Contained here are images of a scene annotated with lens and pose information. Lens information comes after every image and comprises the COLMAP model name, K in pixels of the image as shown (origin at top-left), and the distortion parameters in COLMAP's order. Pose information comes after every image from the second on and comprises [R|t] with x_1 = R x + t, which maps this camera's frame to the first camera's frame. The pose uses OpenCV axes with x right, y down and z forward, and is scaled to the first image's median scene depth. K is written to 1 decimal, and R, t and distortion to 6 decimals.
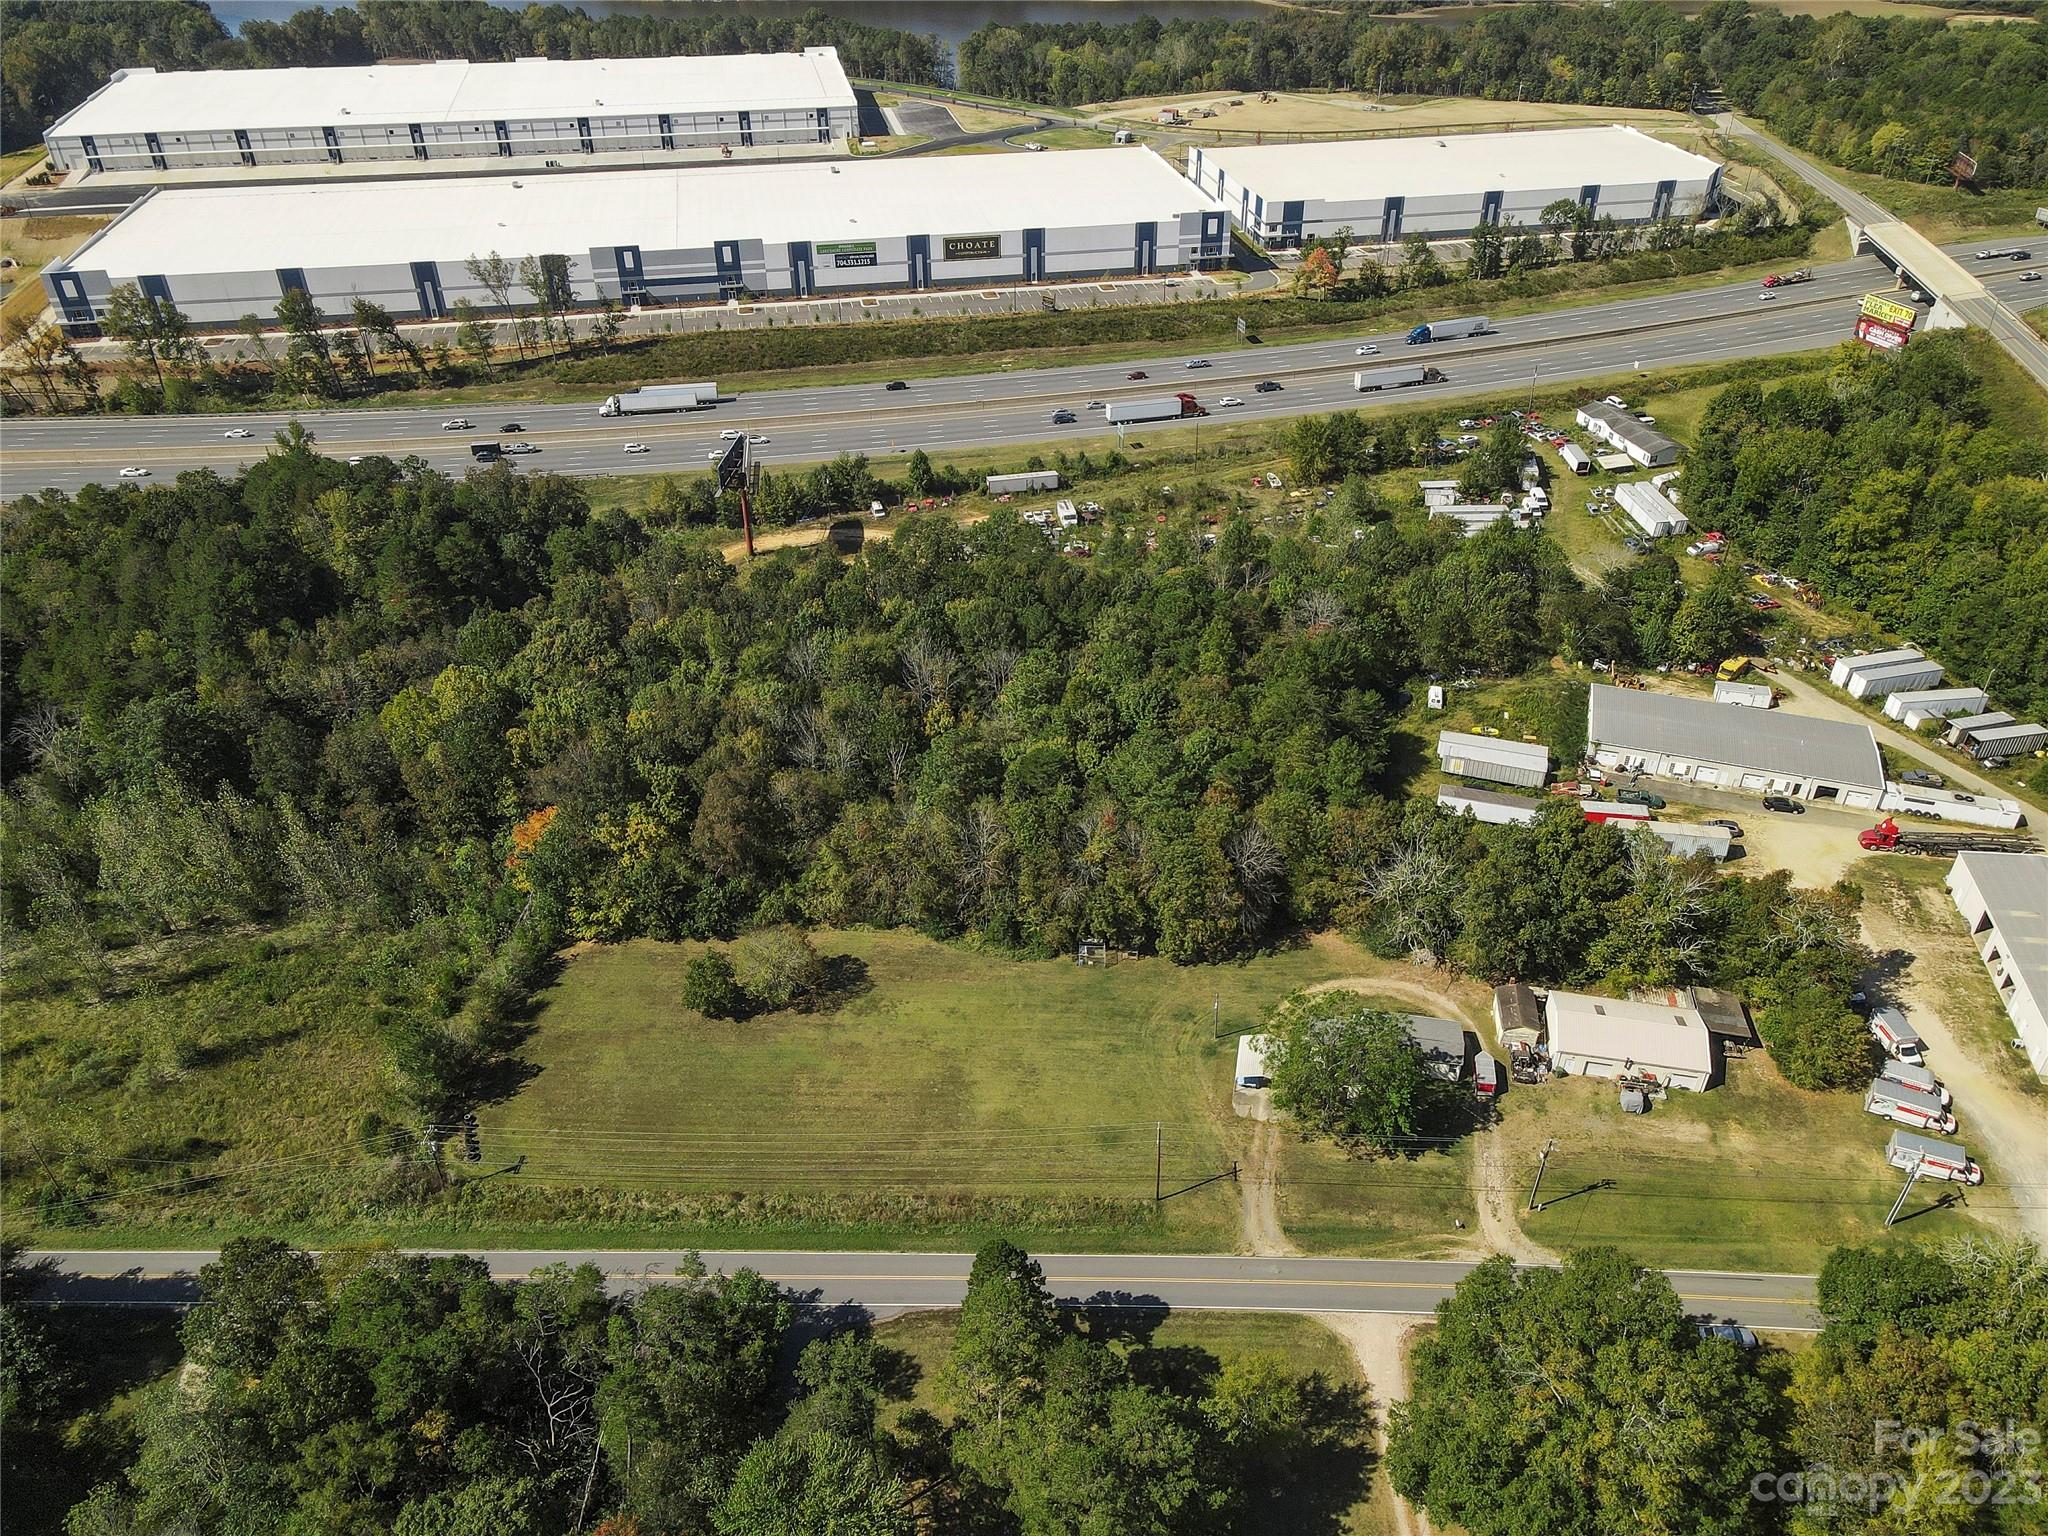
lens RADIAL K [[1446.5, 0, 1024.0], [0, 1446.5, 768.0], [0, 0, 1]] dist [-0.006458, -0.000926]
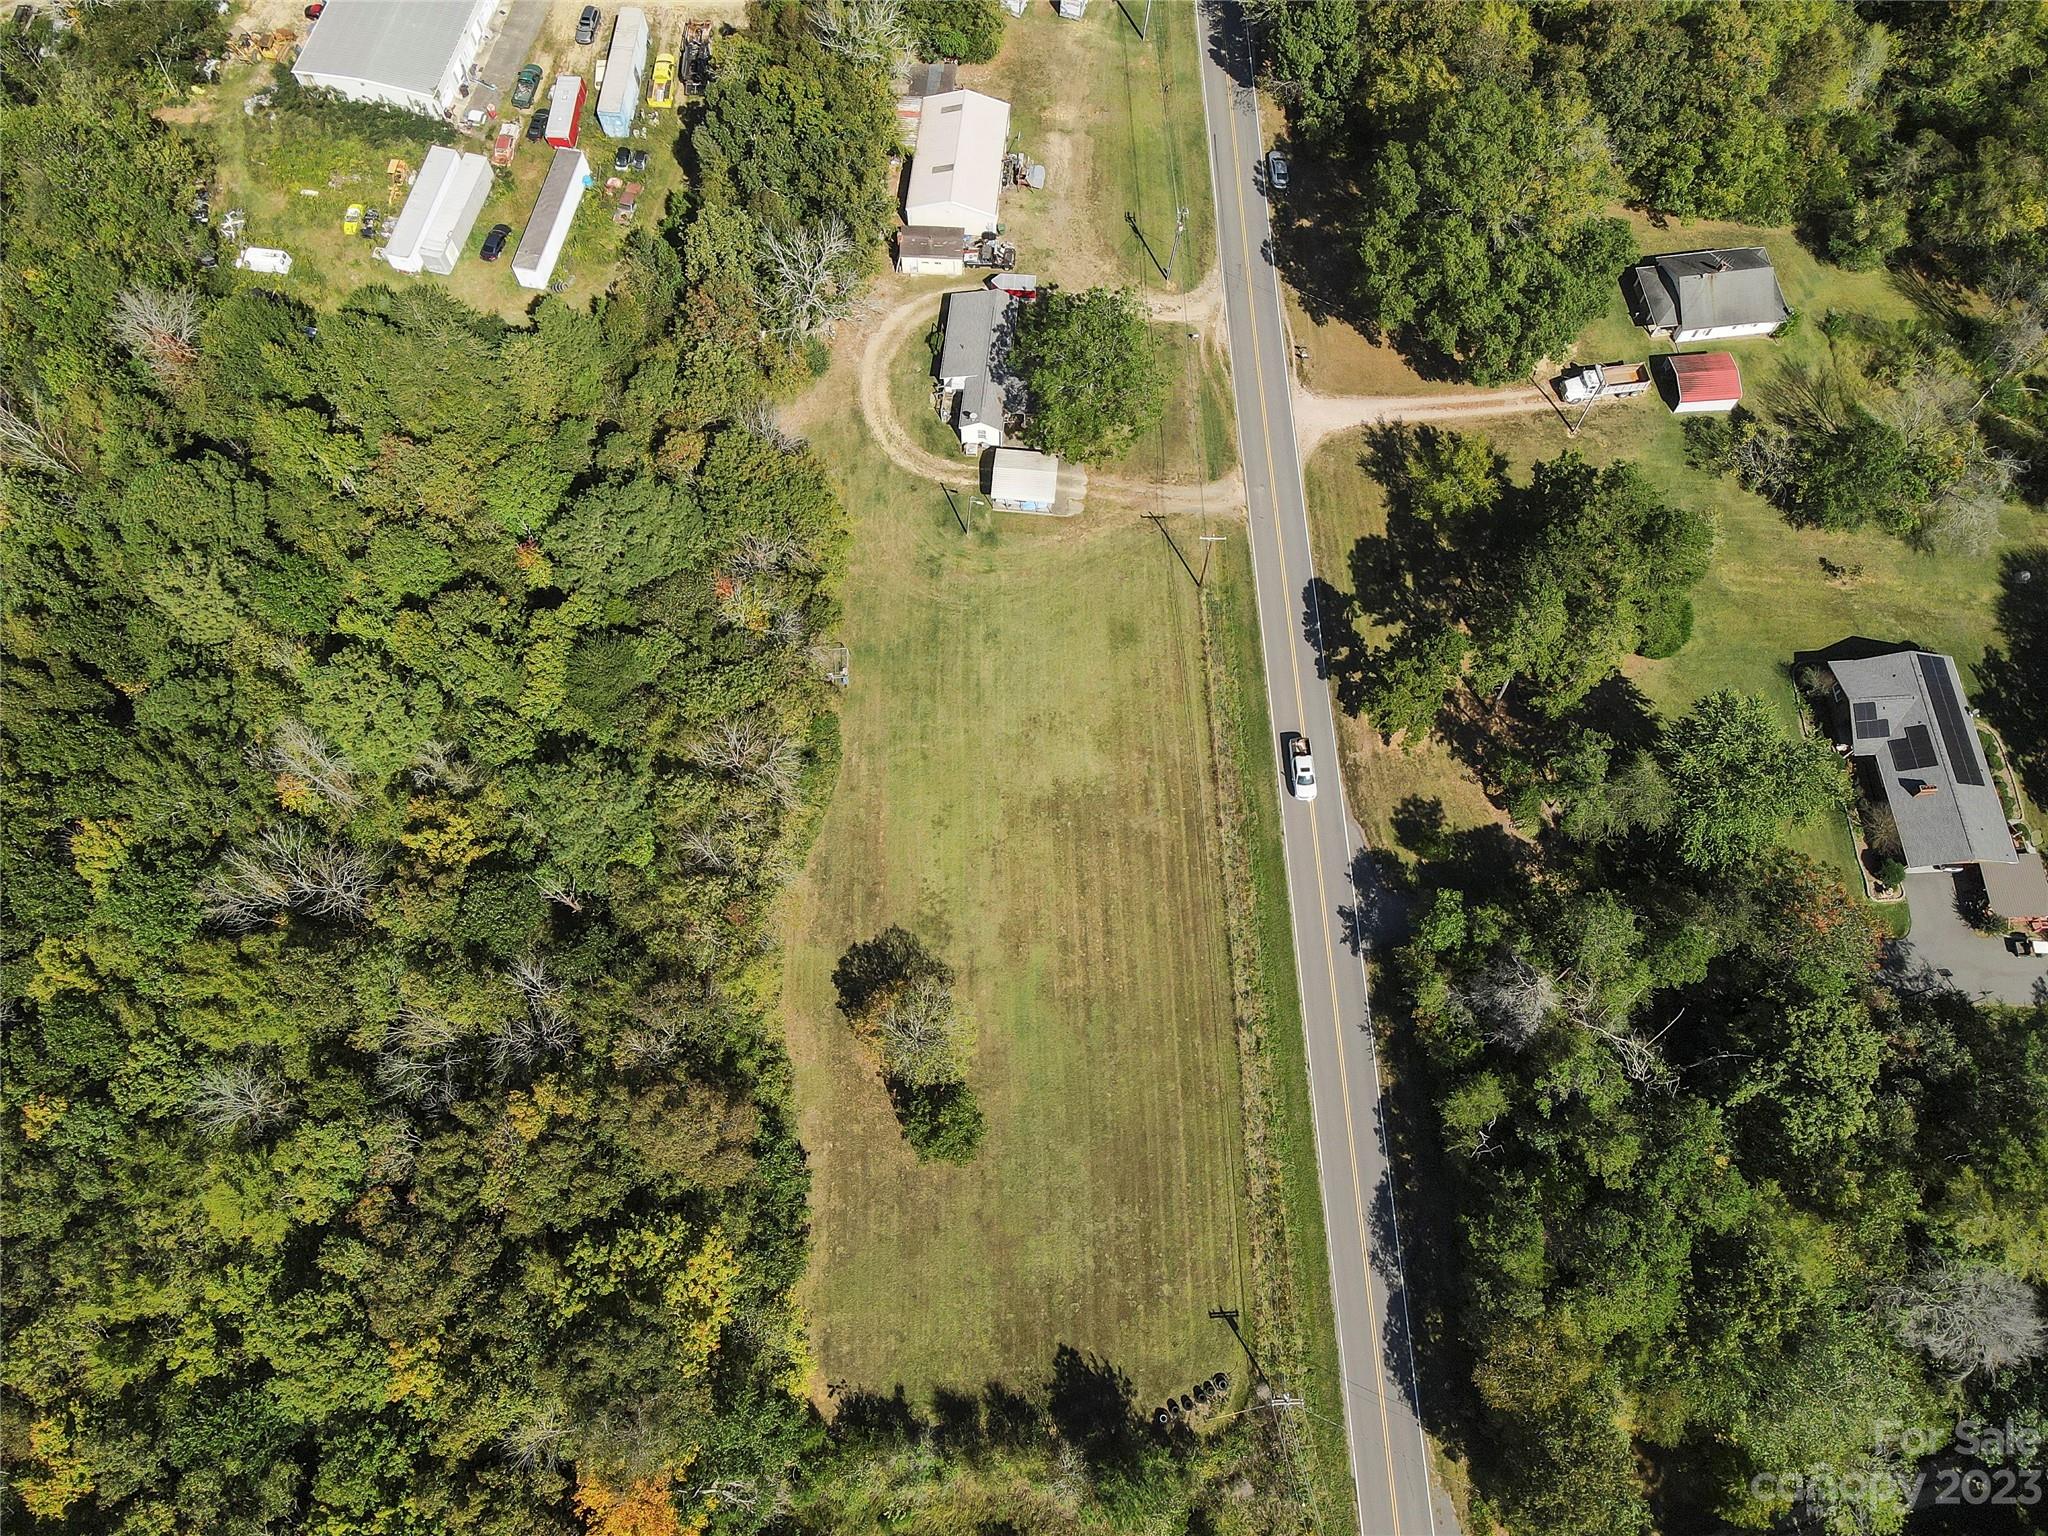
lens RADIAL K [[1446.5, 0, 1024.0], [0, 1446.5, 768.0], [0, 0, 1]] dist [-0.006458, -0.000926]
pose [[-0.094688, -0.927559, 0.361480, -0.350225], [0.586522, 0.241418, 0.773116, -0.479607], [-0.804379, 0.285221, 0.521175, 0.593647]]
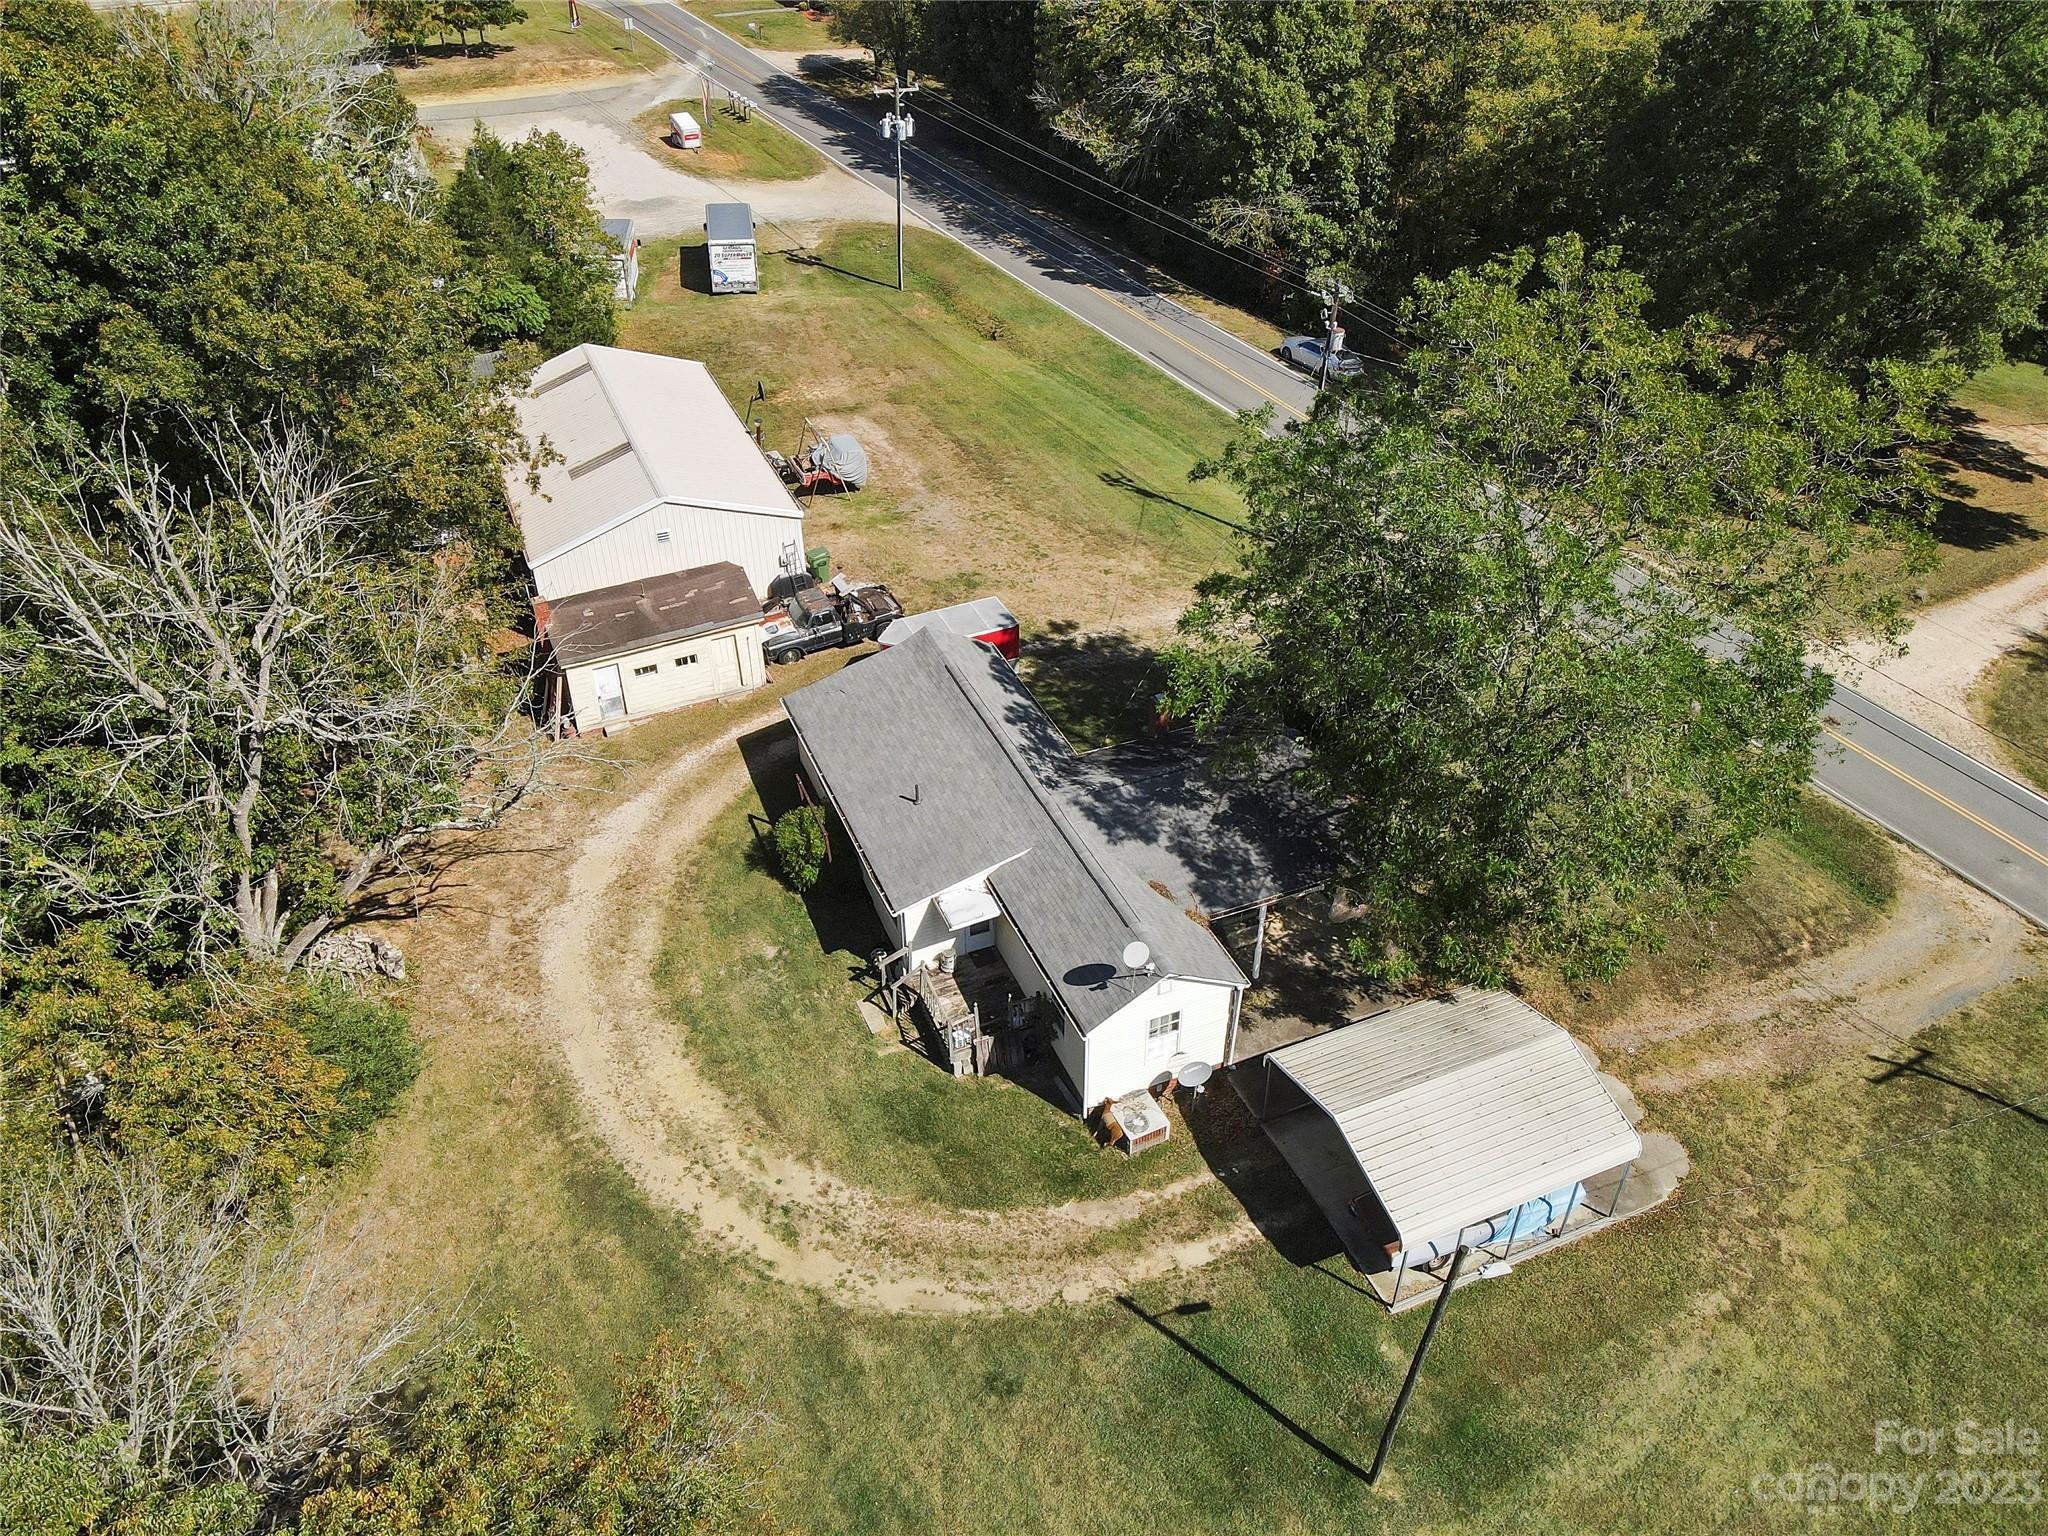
lens RADIAL K [[1446.5, 0, 1024.0], [0, 1446.5, 768.0], [0, 0, 1]] dist [-0.006458, -0.000926]
pose [[-0.567194, -0.495275, 0.658023, 0.093419], [0.471877, 0.459399, 0.752519, -0.004918], [-0.674999, 0.737330, -0.026859, 1.049125]]
